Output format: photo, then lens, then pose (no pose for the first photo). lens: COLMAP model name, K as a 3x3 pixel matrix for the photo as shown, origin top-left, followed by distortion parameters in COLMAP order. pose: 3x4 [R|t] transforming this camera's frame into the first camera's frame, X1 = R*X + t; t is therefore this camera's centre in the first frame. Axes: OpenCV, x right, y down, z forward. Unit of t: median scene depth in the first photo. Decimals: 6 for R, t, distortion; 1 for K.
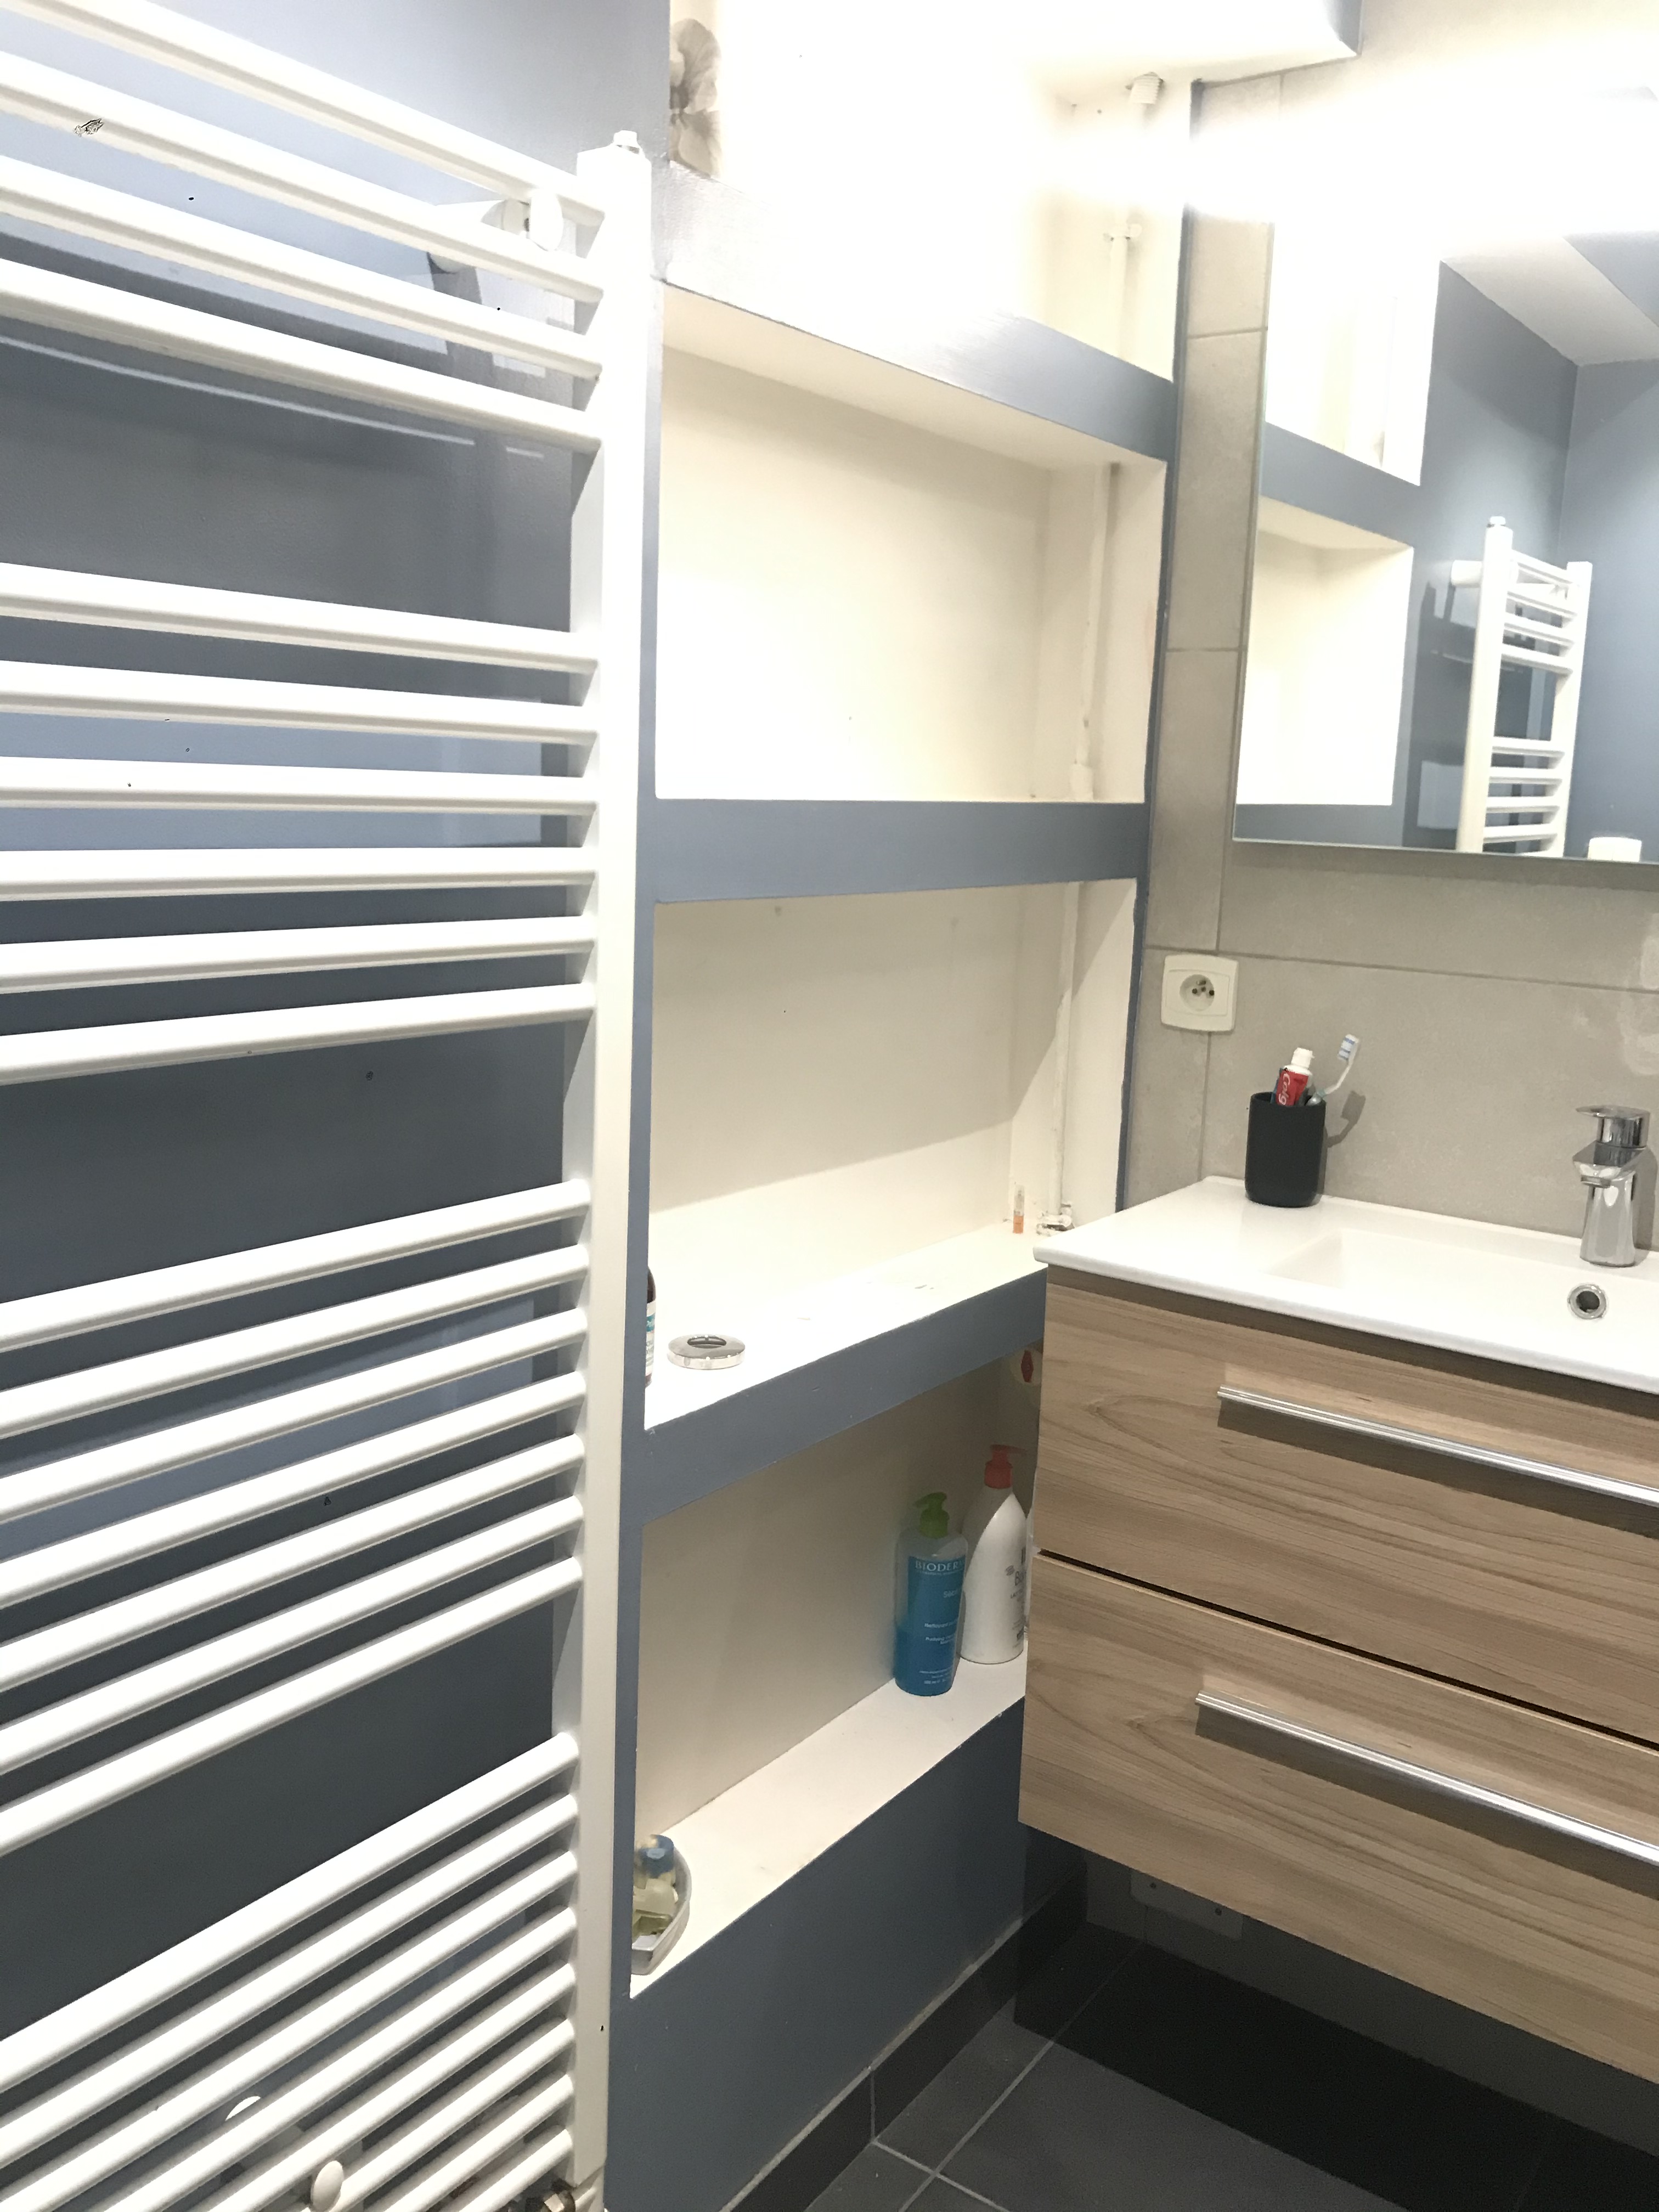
lens RADIAL K [[1826.9, 0, 829.5], [0, 1826.9, 1106.0], [0, 0, 1]] dist [0.063972, -0.214809]
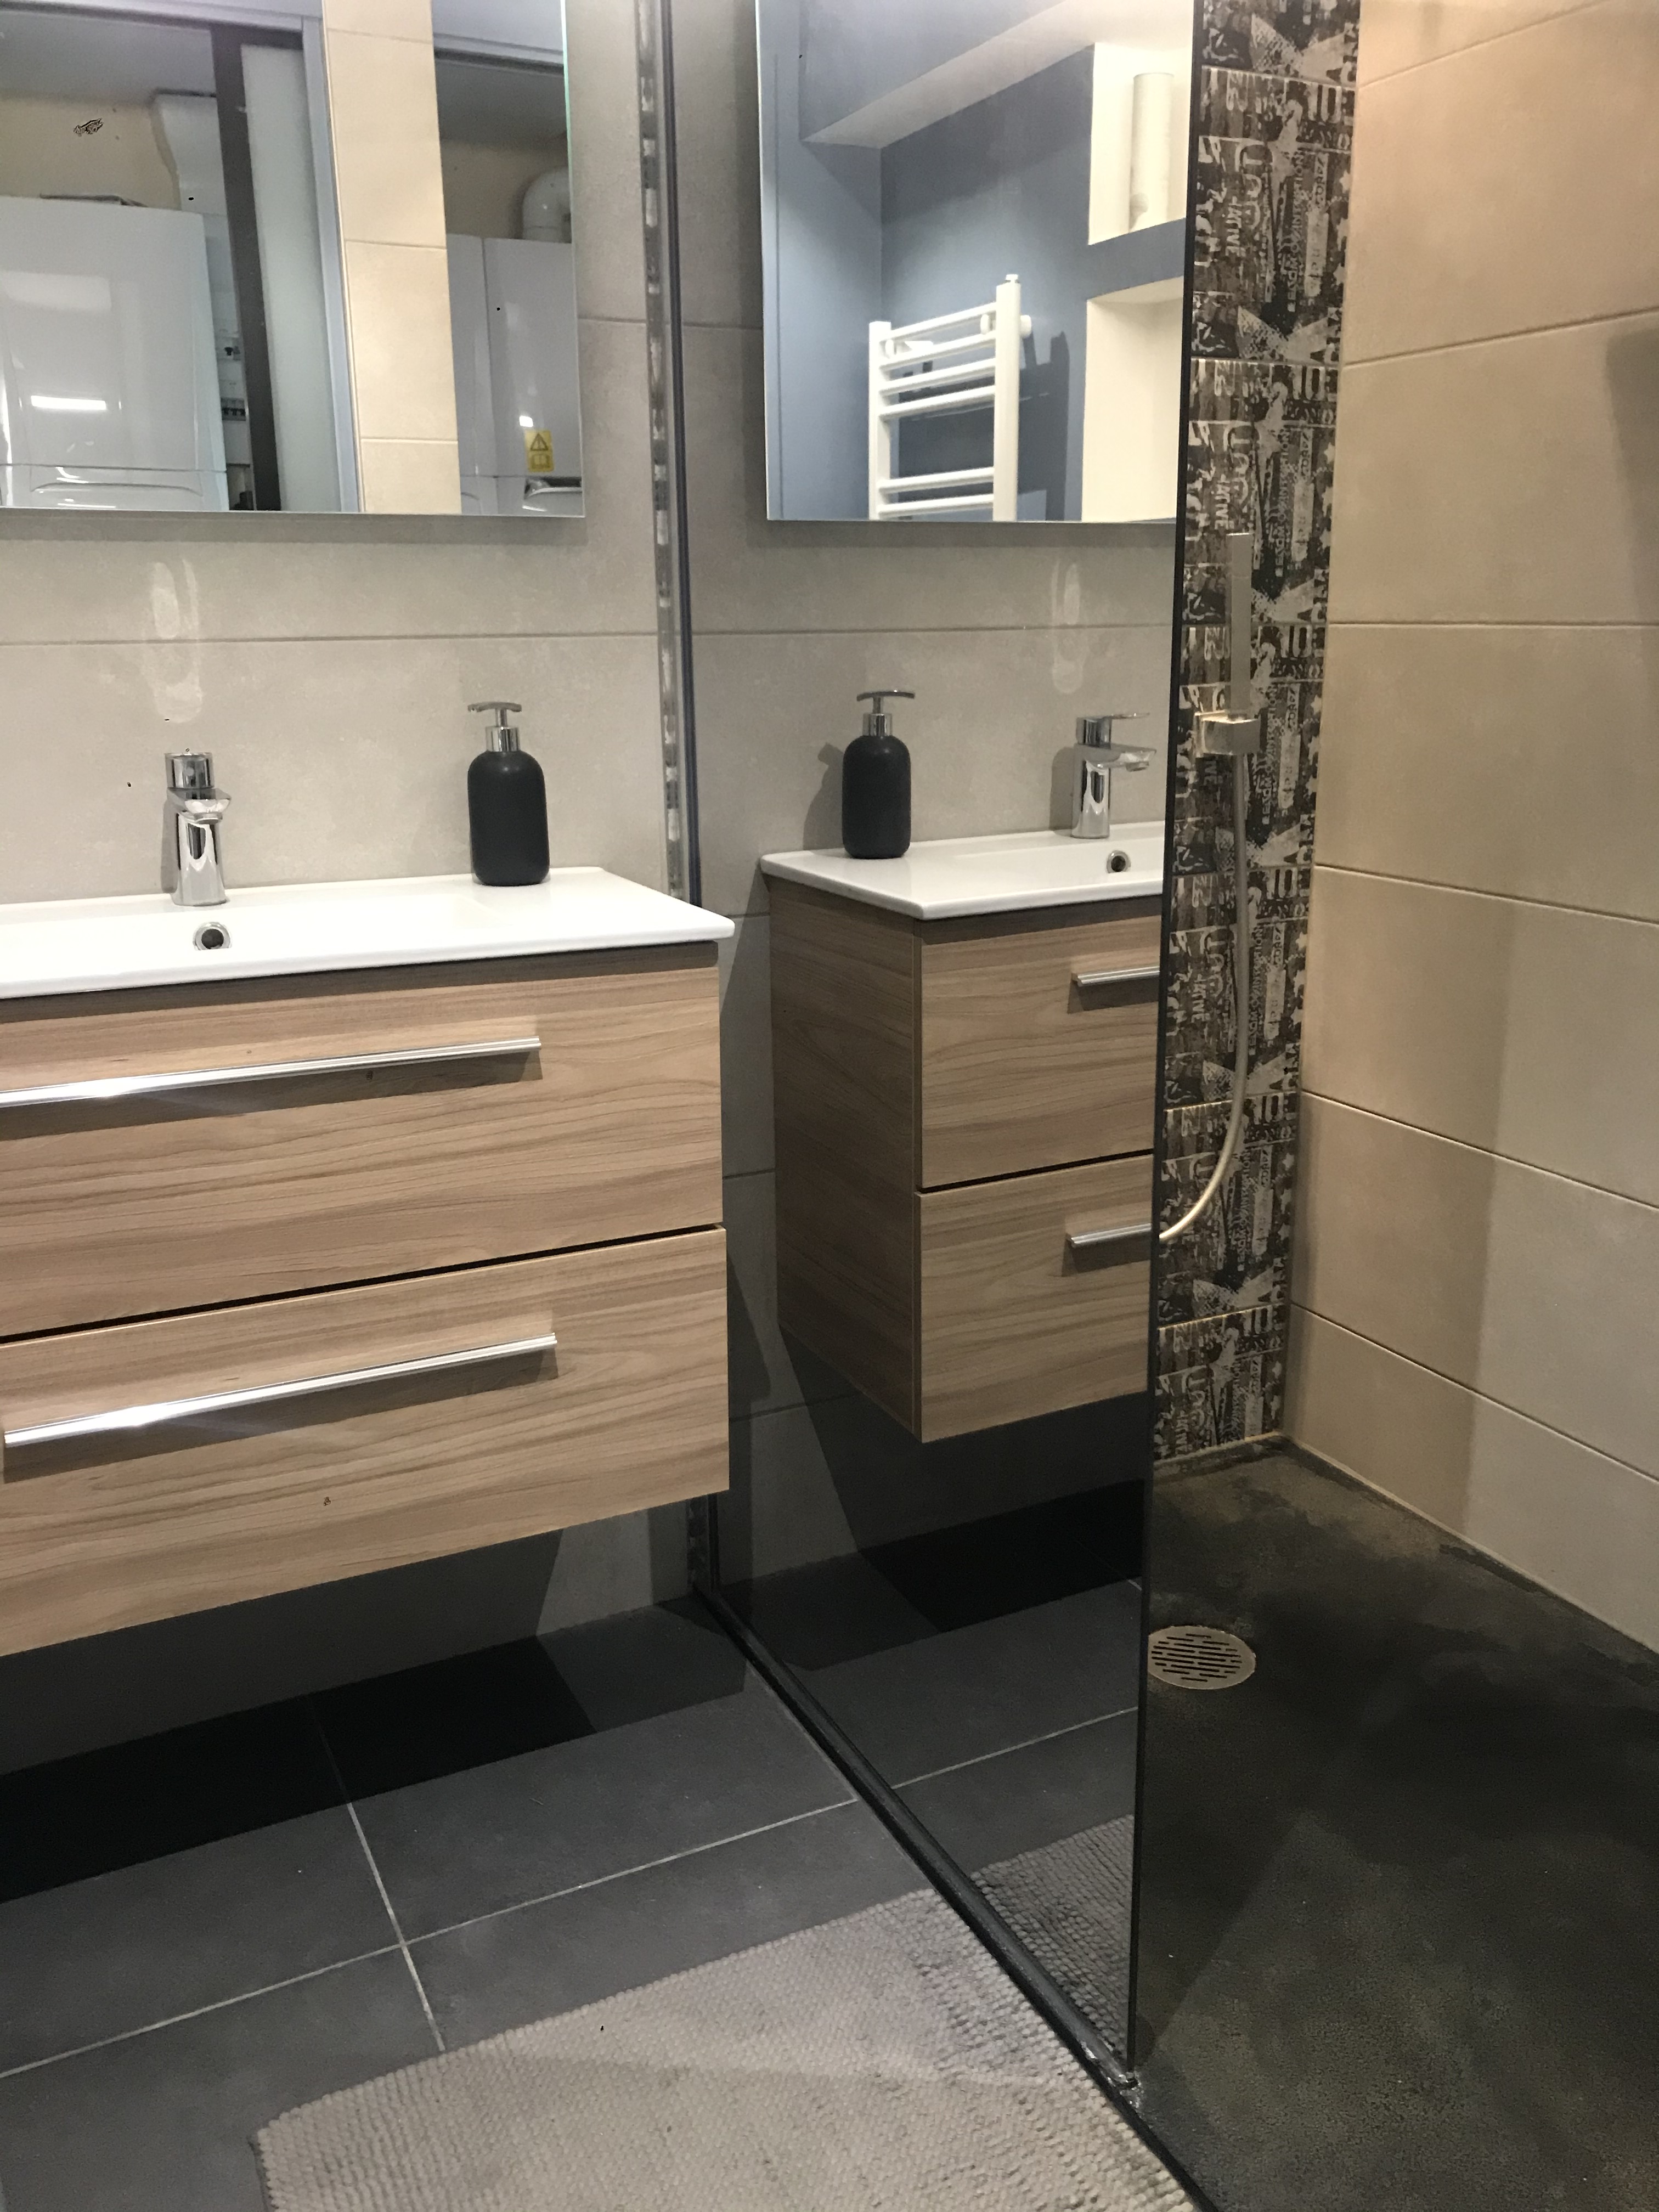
lens RADIAL K [[1826.9, 0, 829.5], [0, 1826.9, 1106.0], [0, 0, 1]] dist [0.063972, -0.214809]
pose [[0.464616, -0.267787, 0.844051, -0.353092], [0.180025, 0.961837, 0.206060, 0.047954], [-0.867020, 0.056212, 0.495093, 0.183387]]
